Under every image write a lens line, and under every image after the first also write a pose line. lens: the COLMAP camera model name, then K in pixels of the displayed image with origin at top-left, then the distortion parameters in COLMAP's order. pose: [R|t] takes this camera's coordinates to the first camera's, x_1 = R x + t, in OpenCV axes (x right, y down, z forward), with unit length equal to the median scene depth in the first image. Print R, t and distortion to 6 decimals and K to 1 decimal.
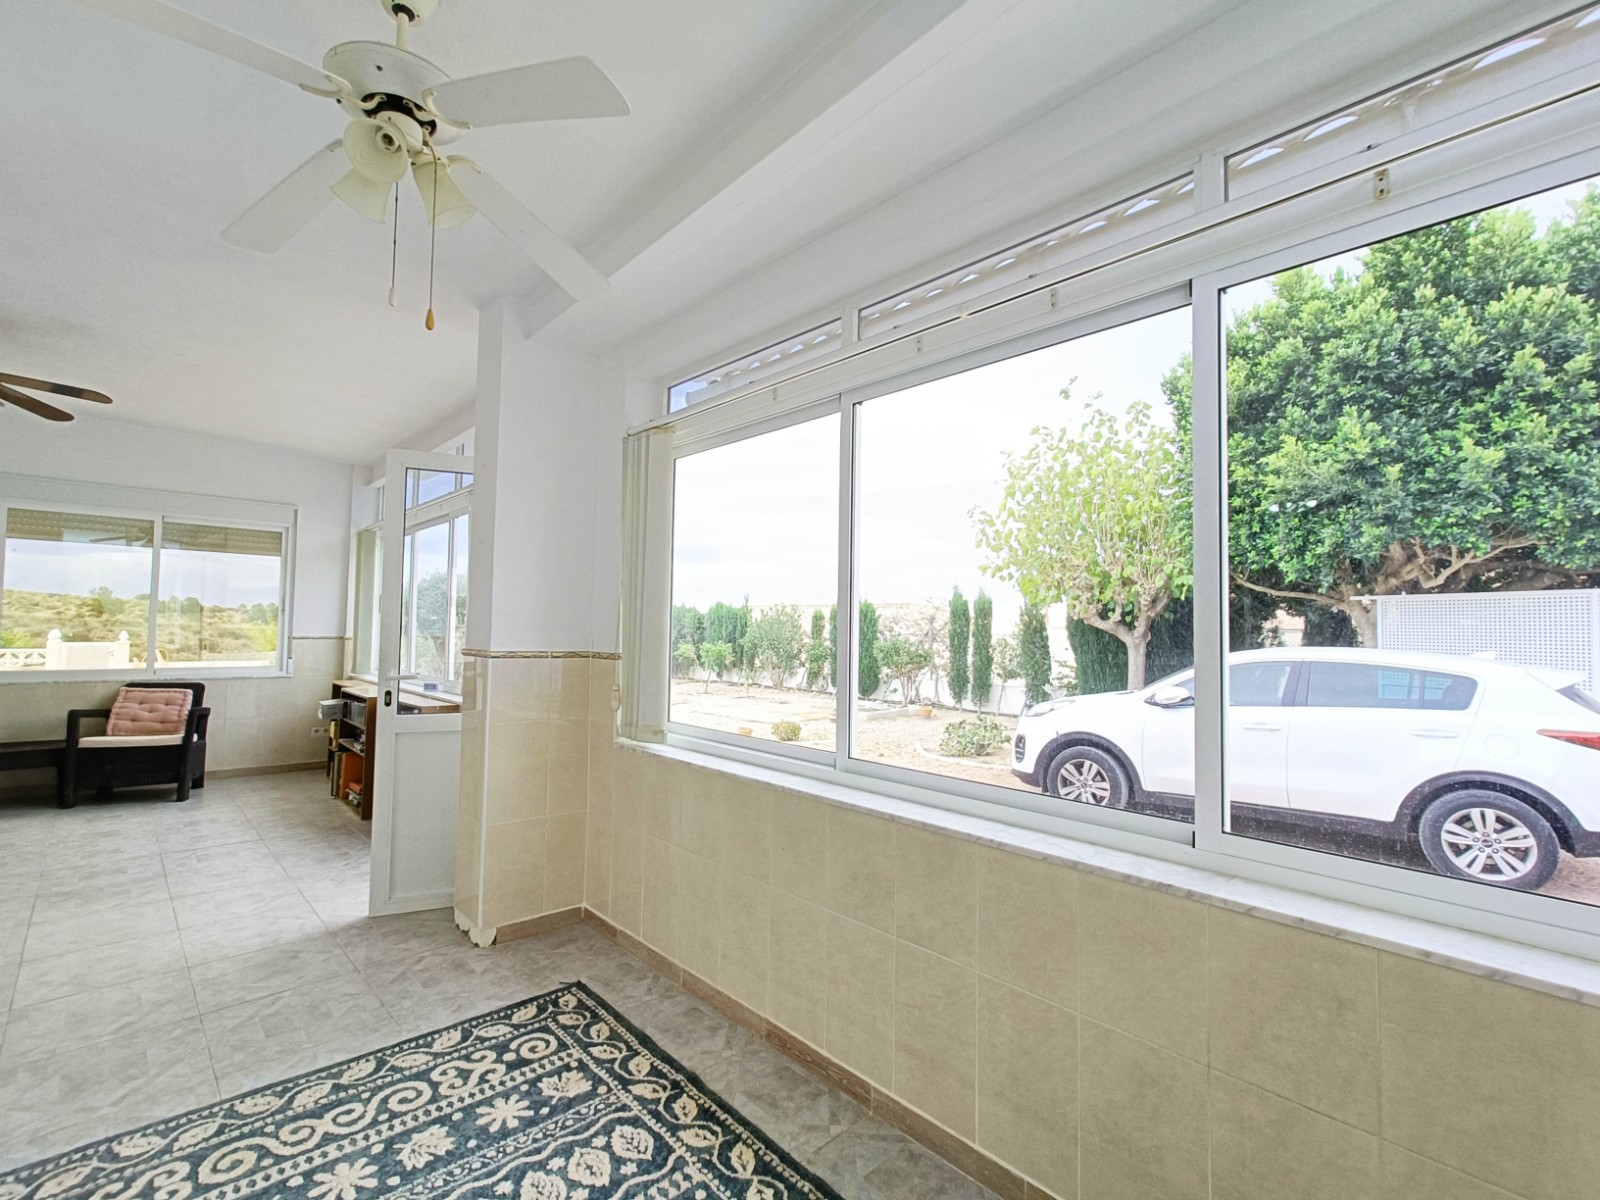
lens RADIAL K [[718.2, 0, 803.2], [0, 718.2, 599.9], [0, 0, 1]] dist [0.003809, -0.000416]
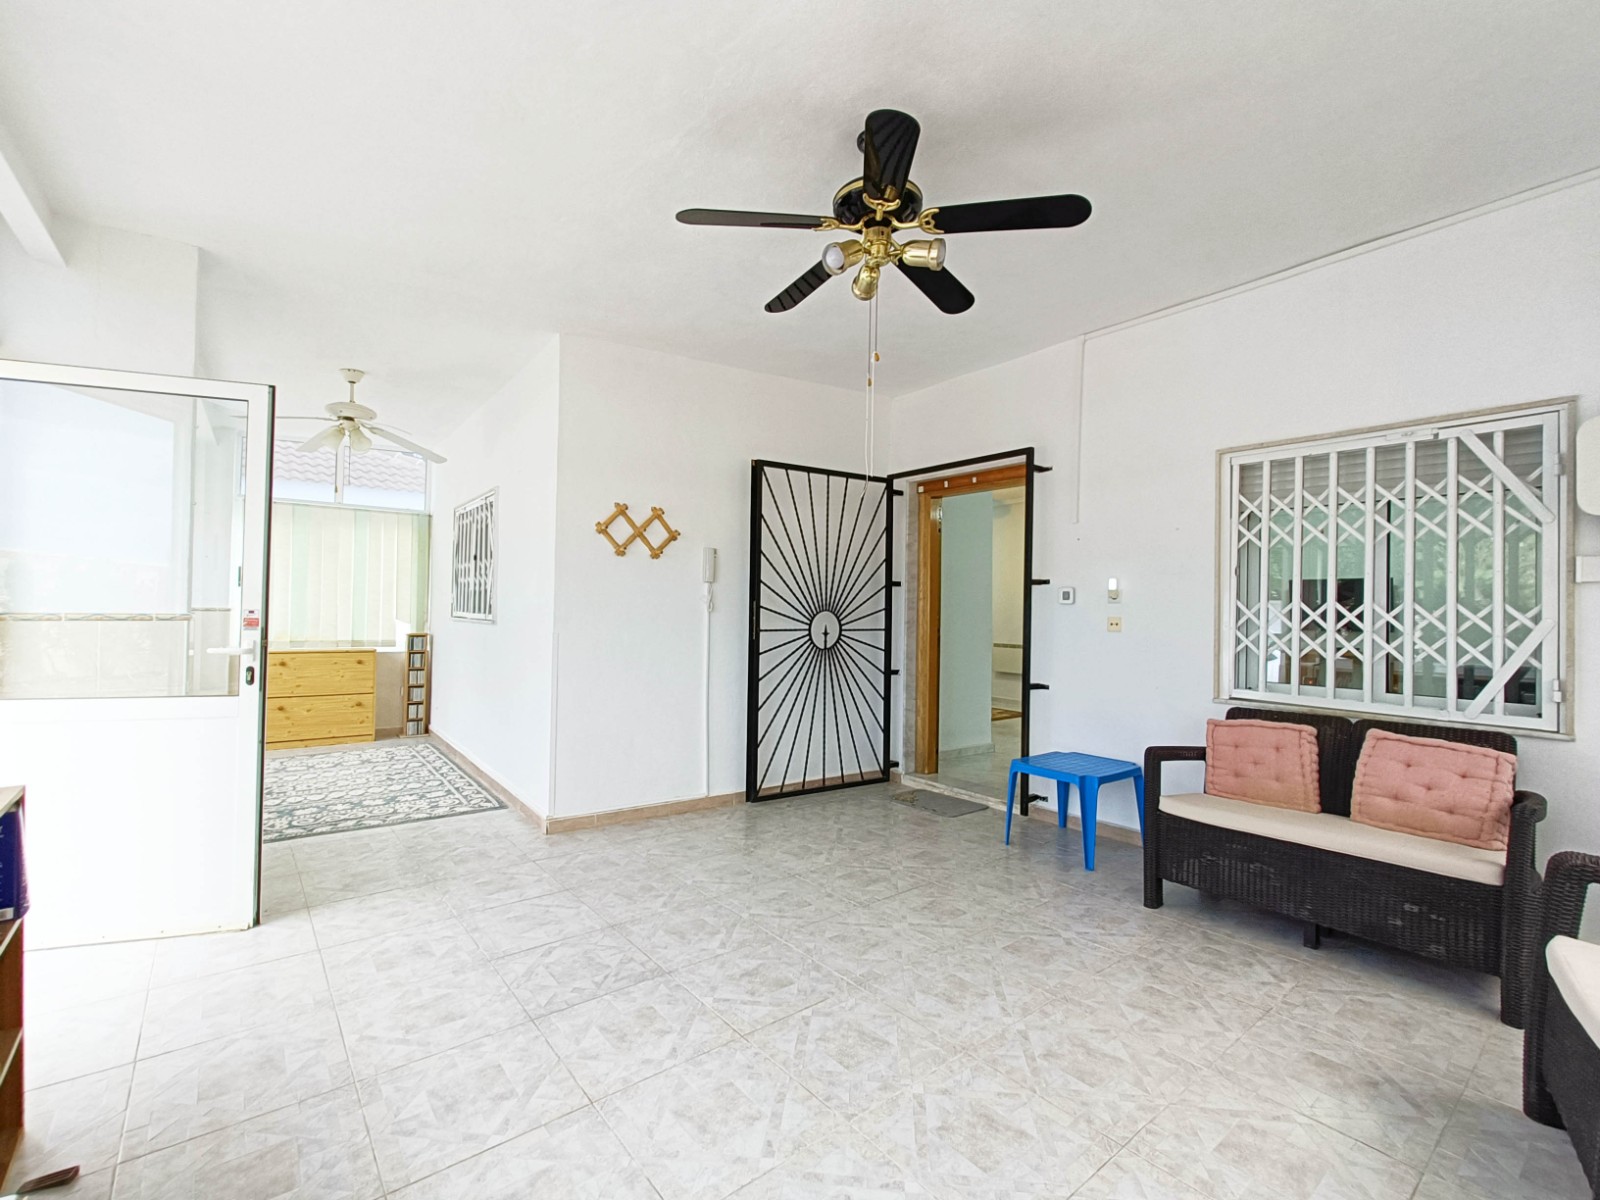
lens RADIAL K [[718.2, 0, 803.2], [0, 718.2, 599.9], [0, 0, 1]] dist [0.003809, -0.000416]
pose [[-0.995081, -0.031953, 0.093767, -0.636859], [-0.037212, 0.997799, -0.054888, 0.034335], [-0.091806, -0.058108, -0.994080, 0.877667]]
